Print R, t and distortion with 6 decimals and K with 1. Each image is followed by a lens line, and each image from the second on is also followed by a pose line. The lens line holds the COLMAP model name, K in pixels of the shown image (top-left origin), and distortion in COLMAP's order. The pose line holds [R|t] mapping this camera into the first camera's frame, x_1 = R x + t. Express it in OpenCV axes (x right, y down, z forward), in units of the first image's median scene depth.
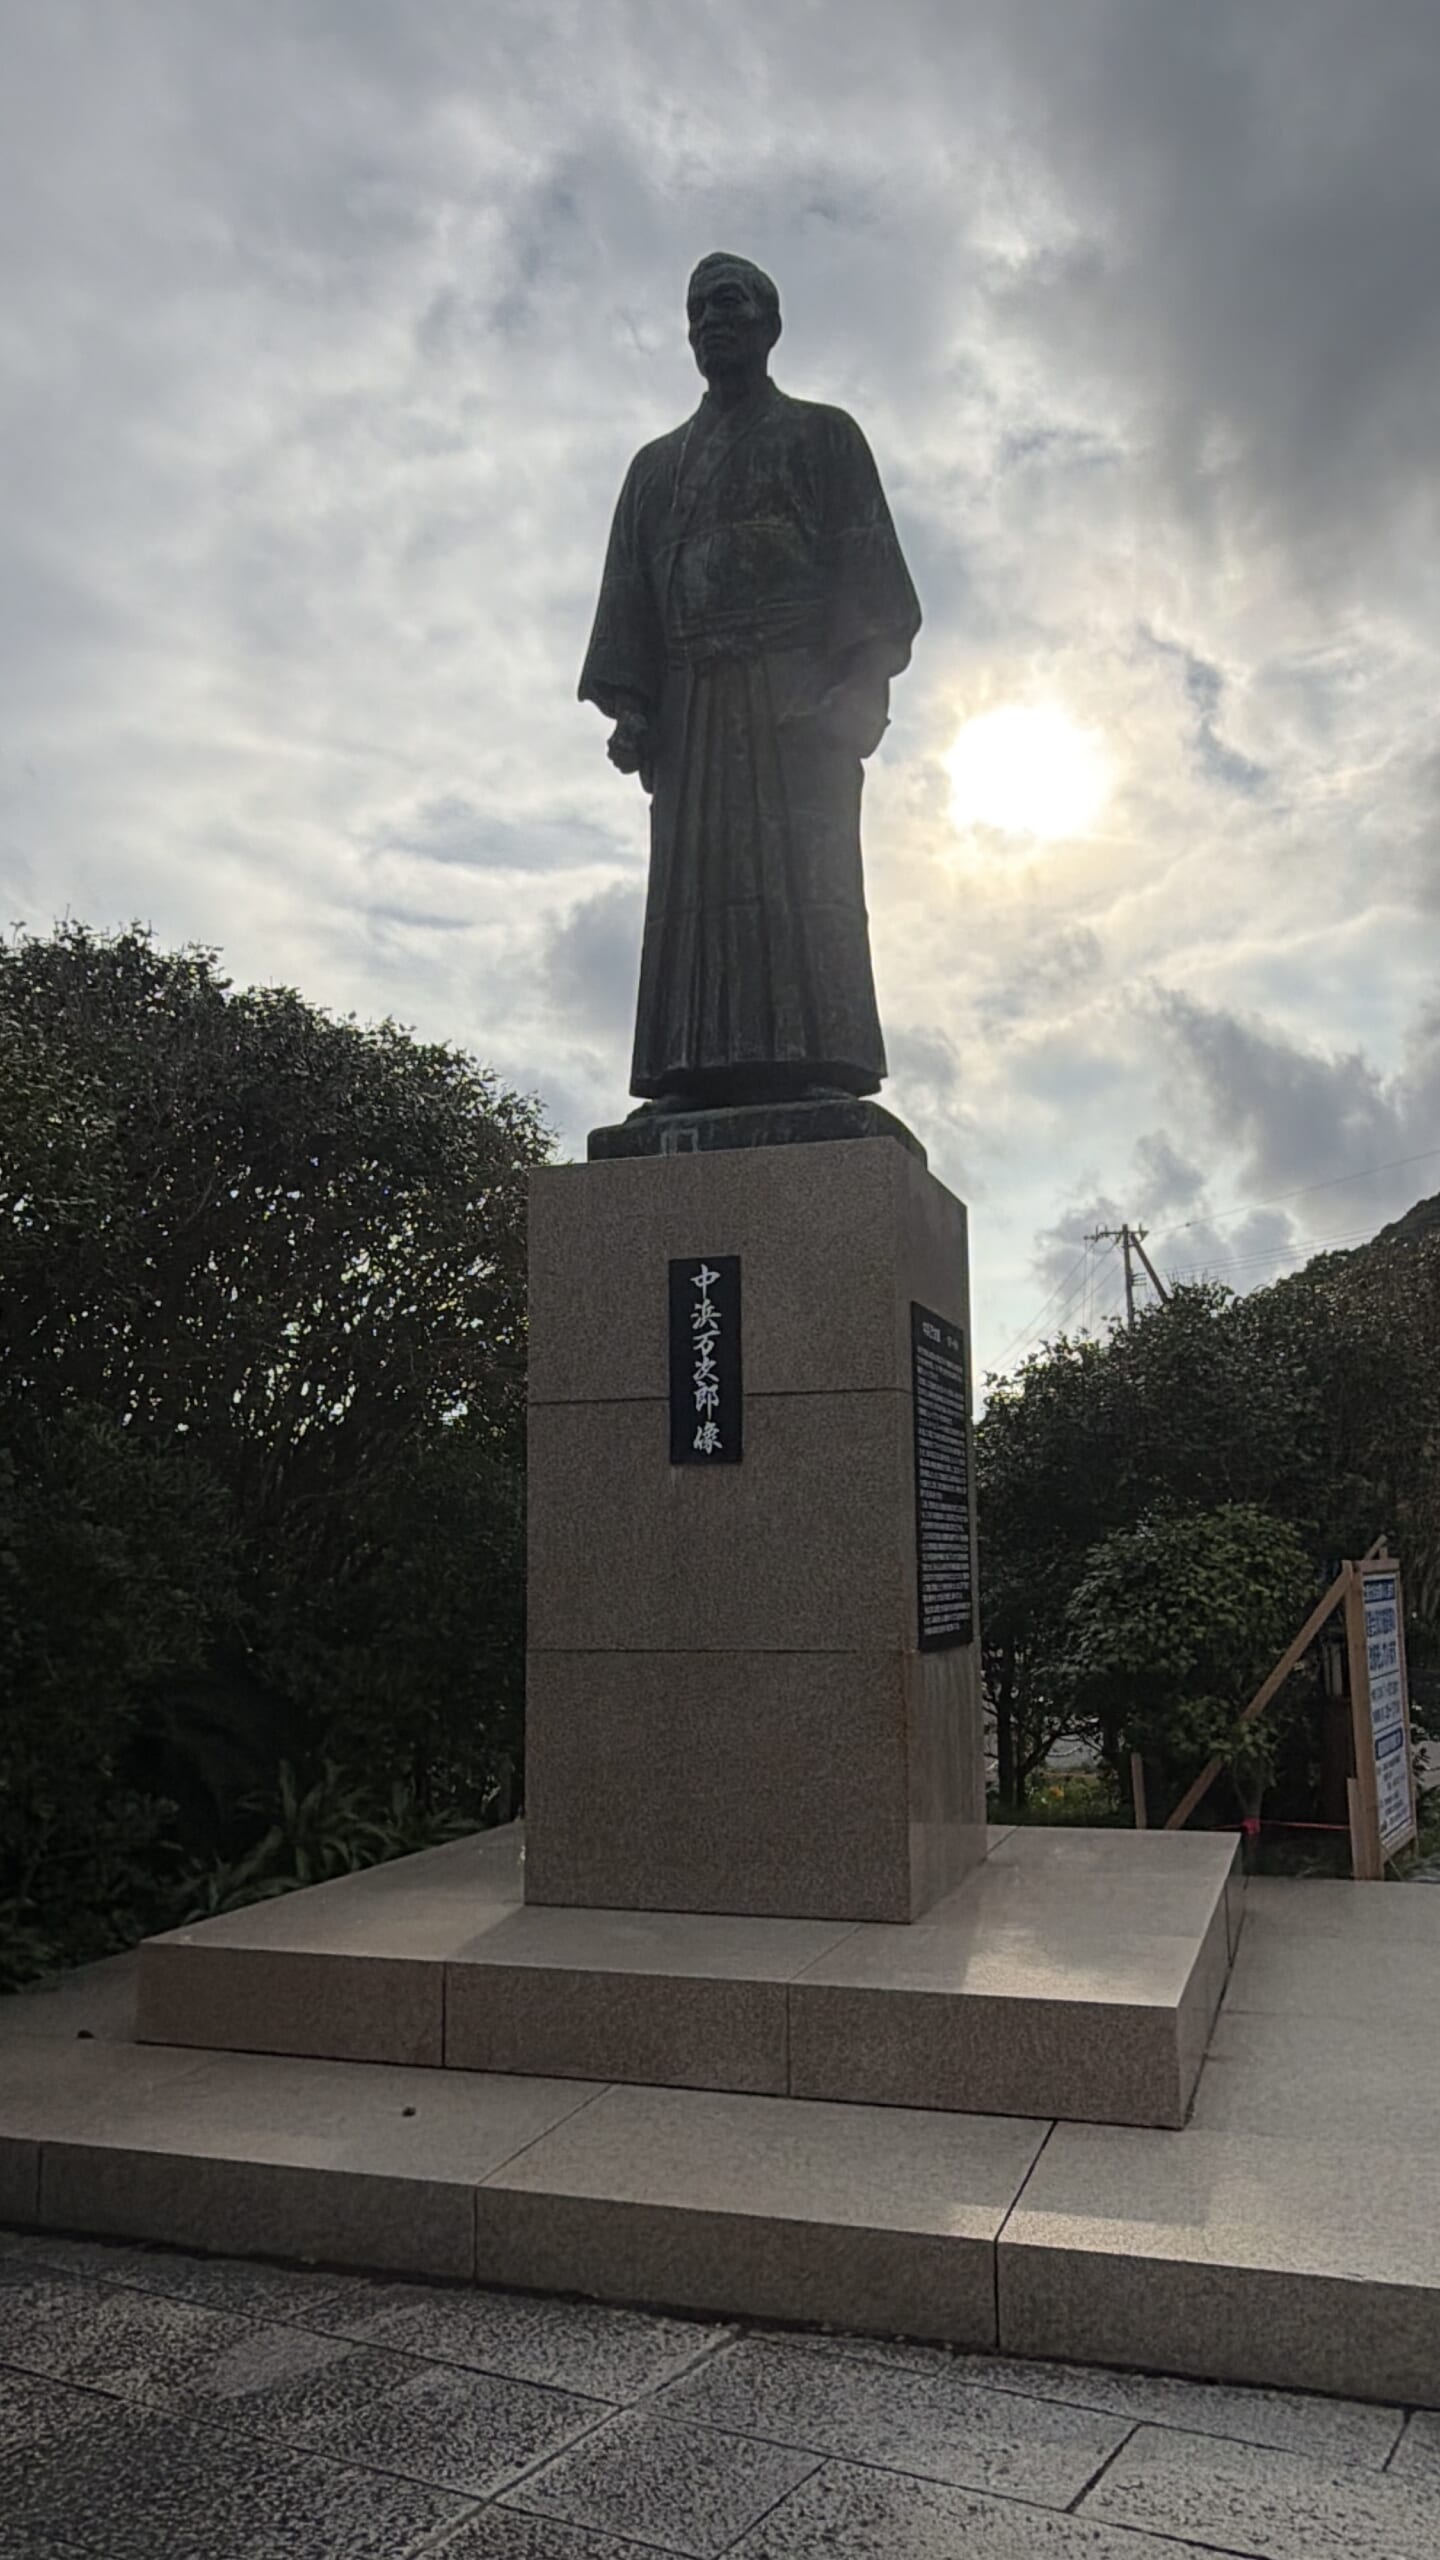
lens RADIAL K [[1907.0, 0, 742.0], [0, 1907.0, 1287.0], [0, 0, 1]] dist [-0.039185, 0.034570]
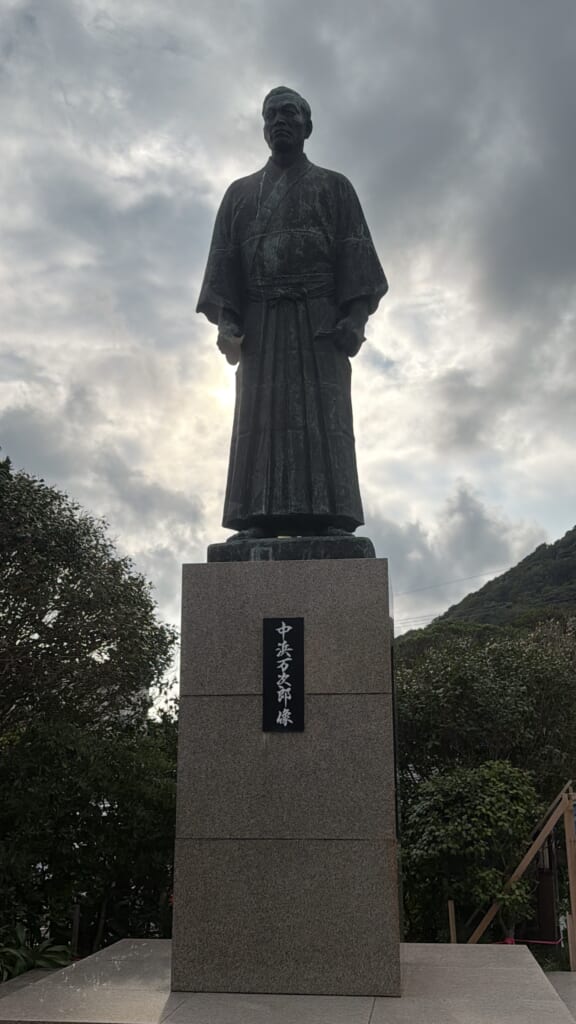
lens RADIAL K [[1070.5, 0, 284.2], [0, 1070.5, 520.4], [0, 0, 1]] dist [0.064197, 0.000000]
pose [[0.983038, 0.054077, 0.175250, -0.203041], [-0.035436, 0.993540, -0.107804, 0.002404], [-0.179948, 0.099766, 0.978604, -0.021784]]
